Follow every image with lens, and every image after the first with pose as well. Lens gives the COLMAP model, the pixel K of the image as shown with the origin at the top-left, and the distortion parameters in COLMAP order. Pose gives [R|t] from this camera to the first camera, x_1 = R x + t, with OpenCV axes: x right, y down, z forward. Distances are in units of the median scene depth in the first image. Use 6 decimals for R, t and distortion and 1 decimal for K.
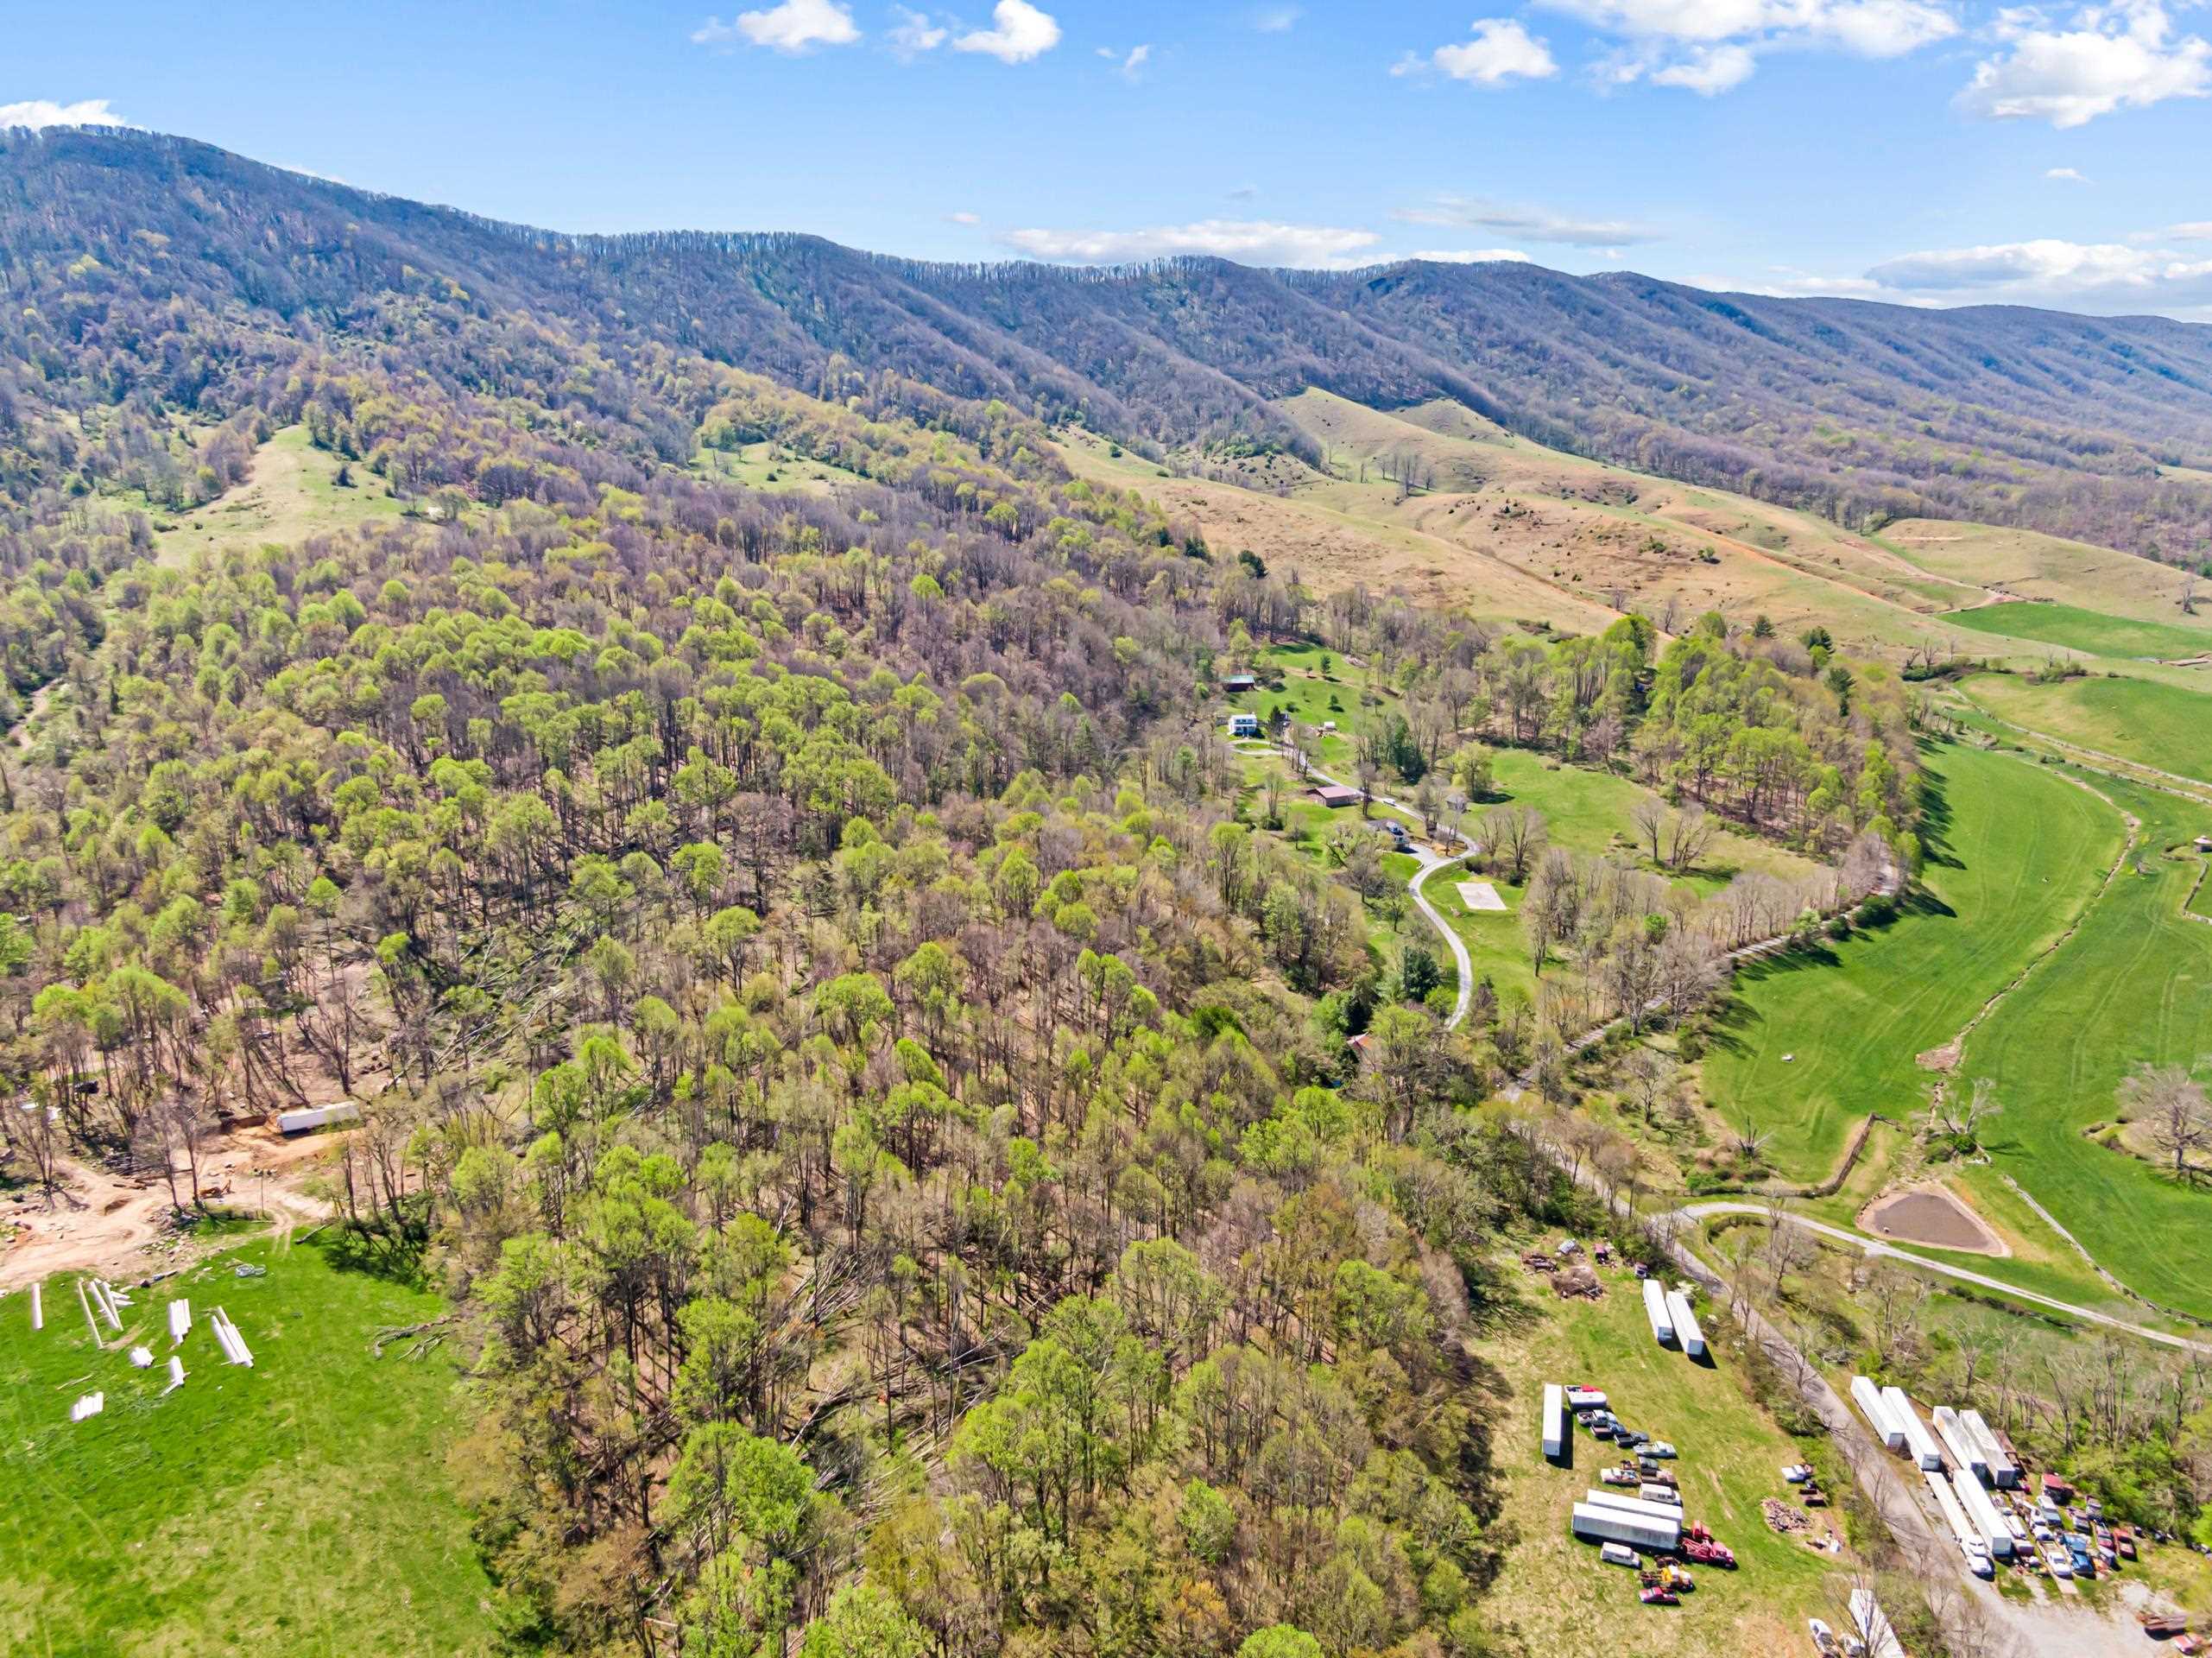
lens RADIAL K [[1581.6, 0, 1102.1], [0, 1581.6, 844.9], [0, 0, 1]] dist [0.034465, -0.049556]
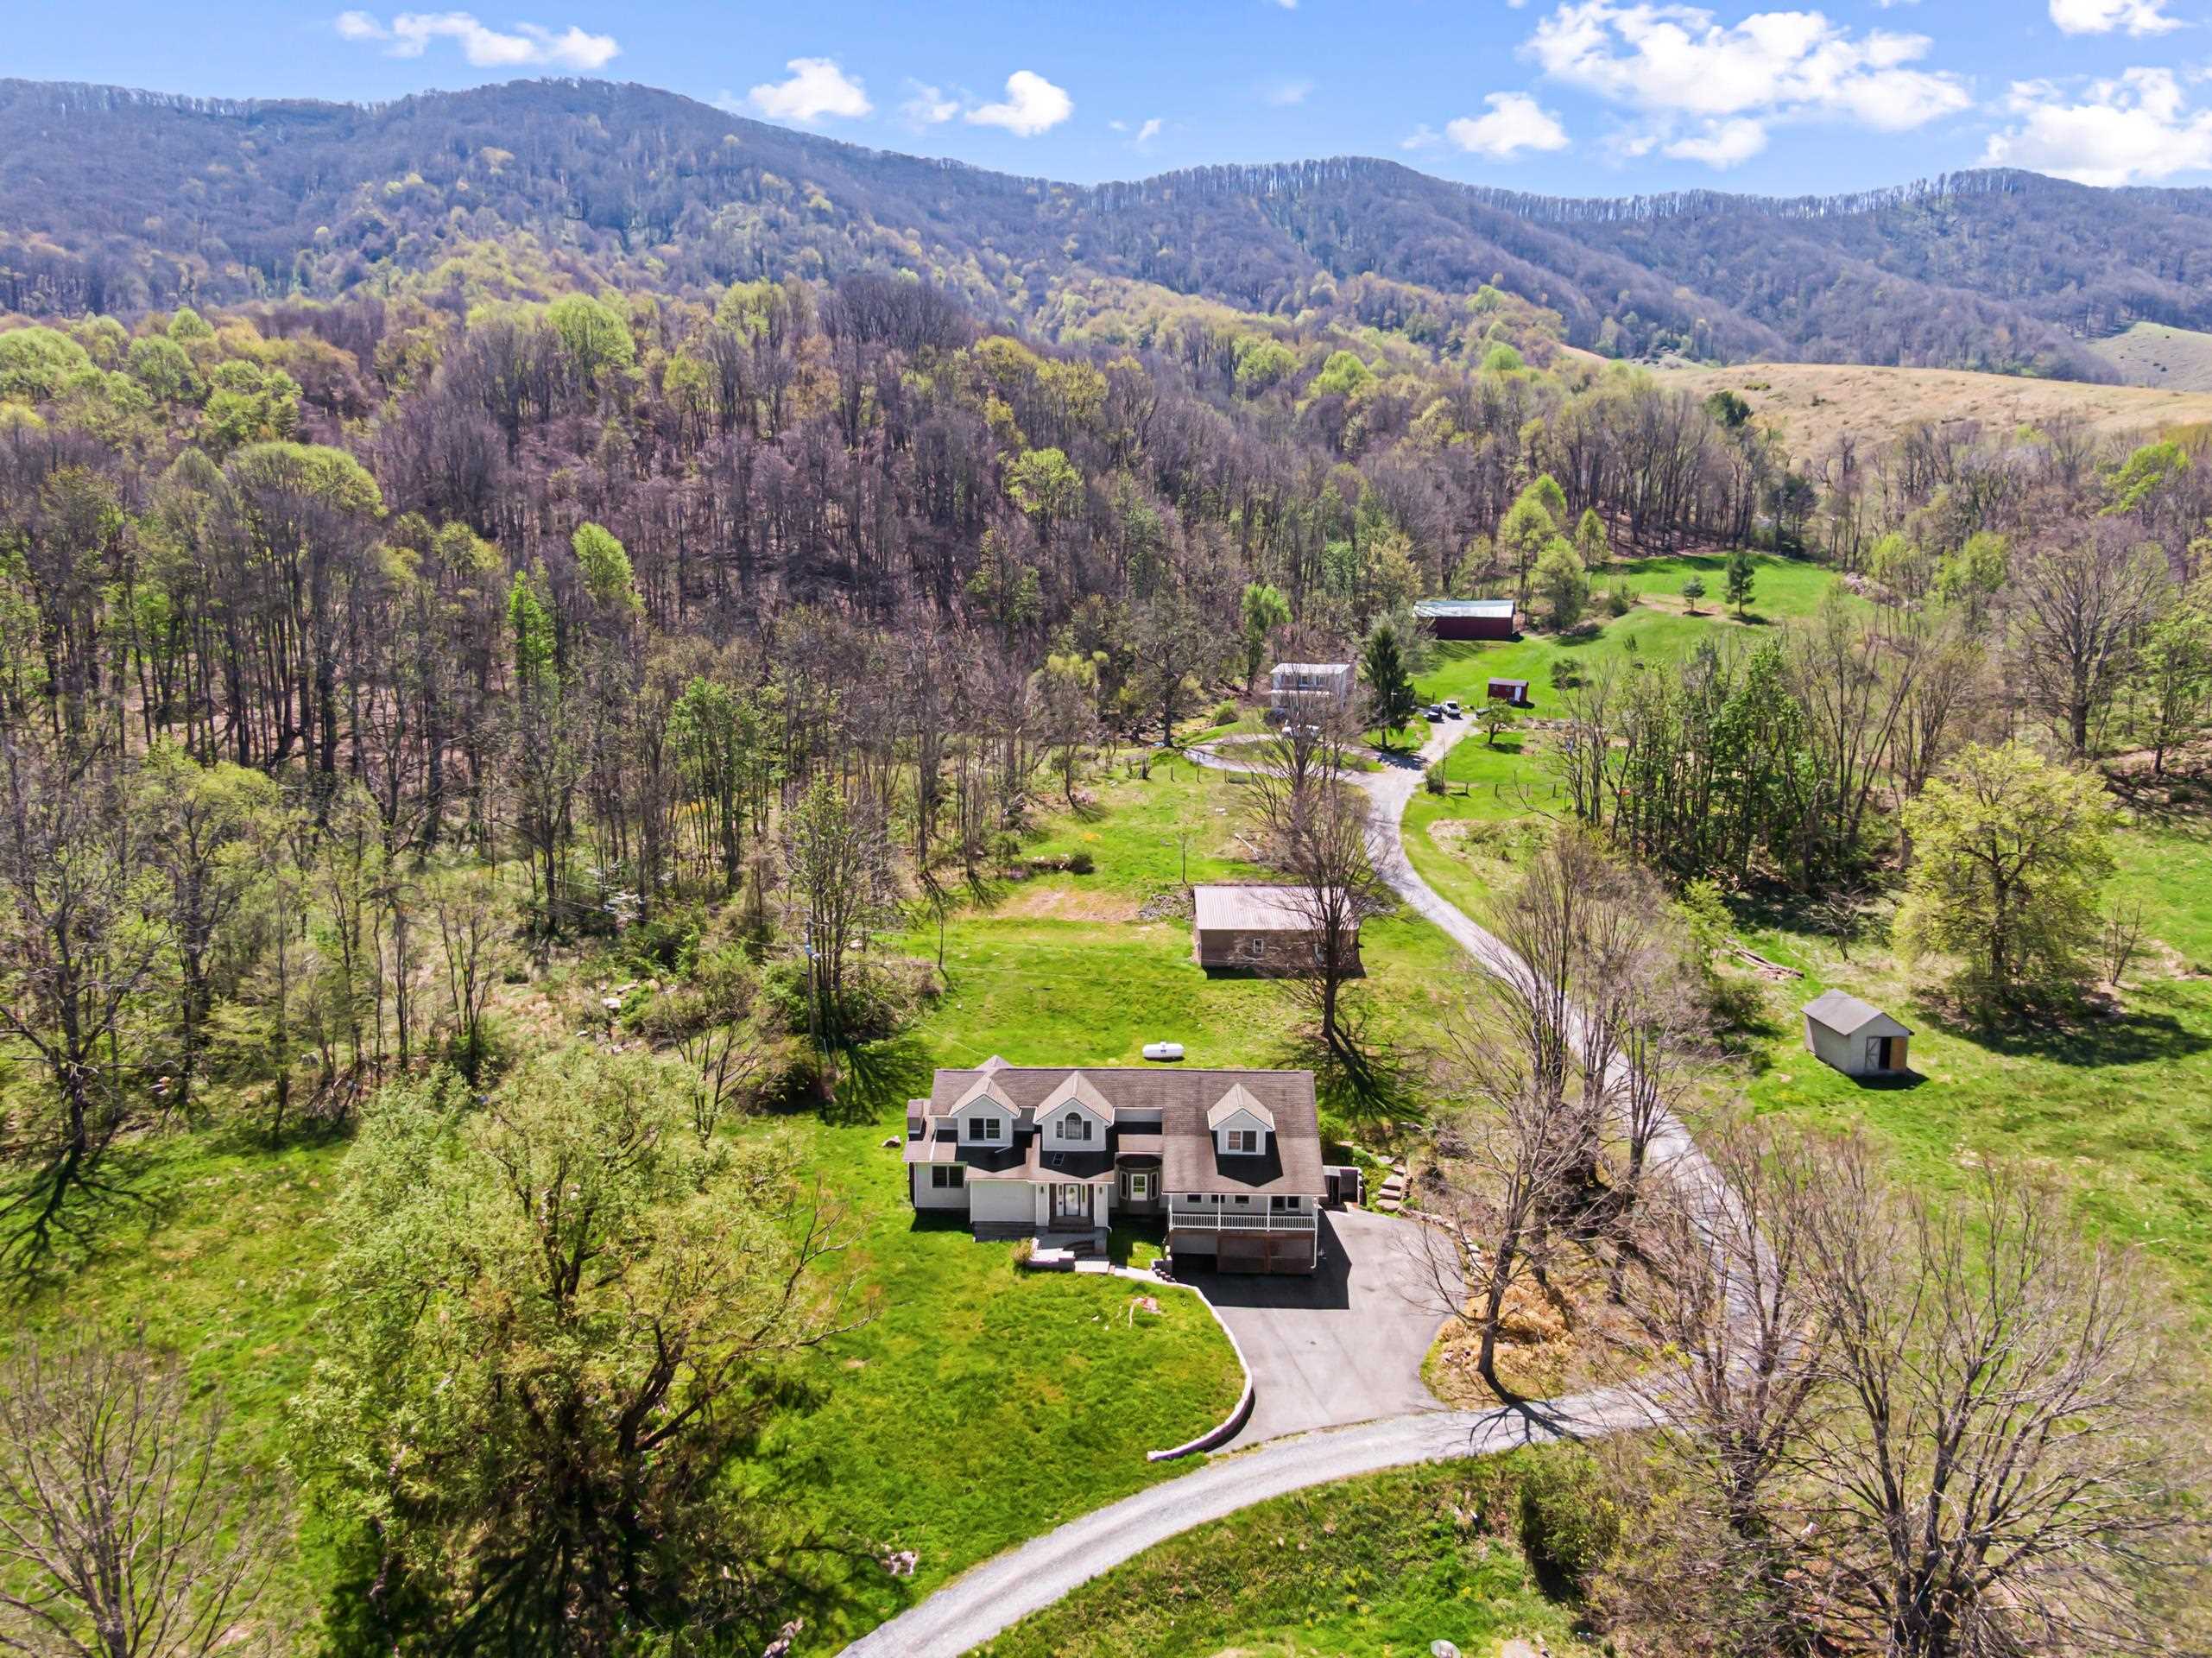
lens RADIAL K [[1581.6, 0, 1106.9], [0, 1581.6, 829.3], [0, 0, 1]] dist [0.034465, -0.049556]
pose [[0.880335, 0.080806, -0.467419, 0.185677], [-0.115745, 0.992192, -0.046466, -0.025034], [0.460015, 0.095007, 0.882814, 0.619661]]
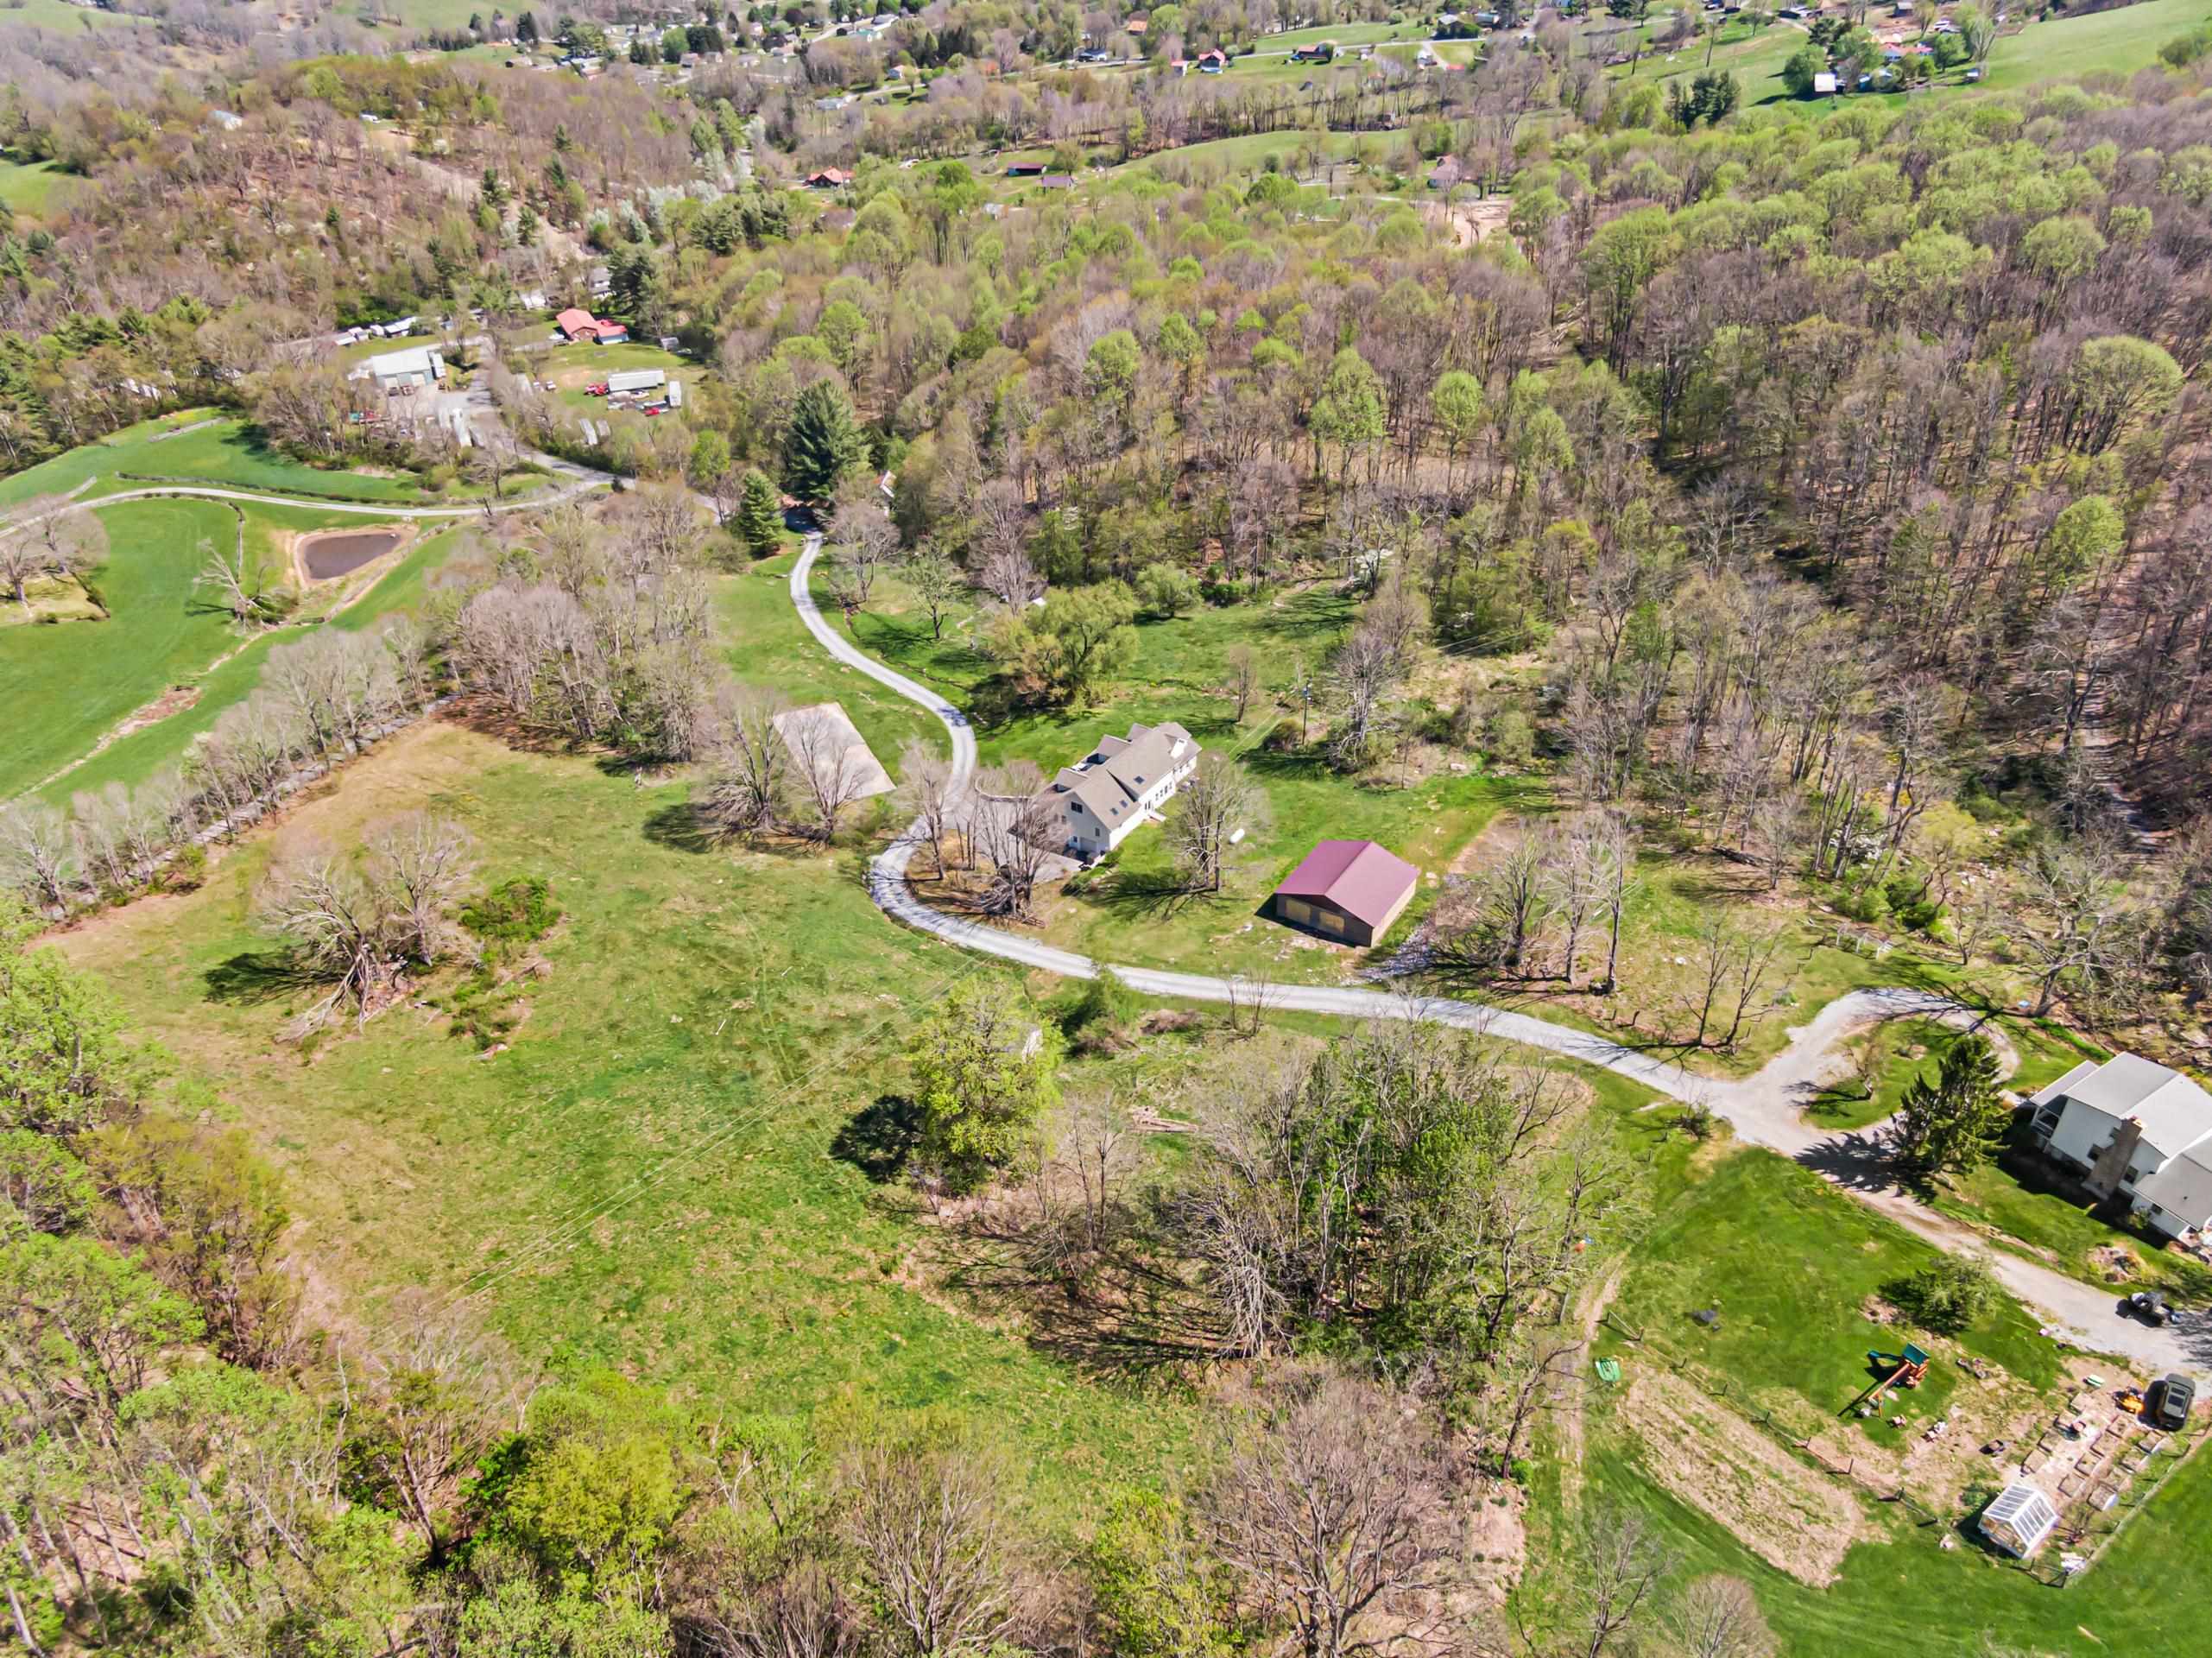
lens RADIAL K [[1581.6, 0, 1111.1], [0, 1581.6, 842.7], [0, 0, 1]] dist [0.034465, -0.049556]
pose [[-0.873191, 0.283029, -0.396778, 0.252036], [-0.107147, 0.682712, 0.722789, -0.217641], [0.475455, 0.673646, -0.565812, 0.922115]]
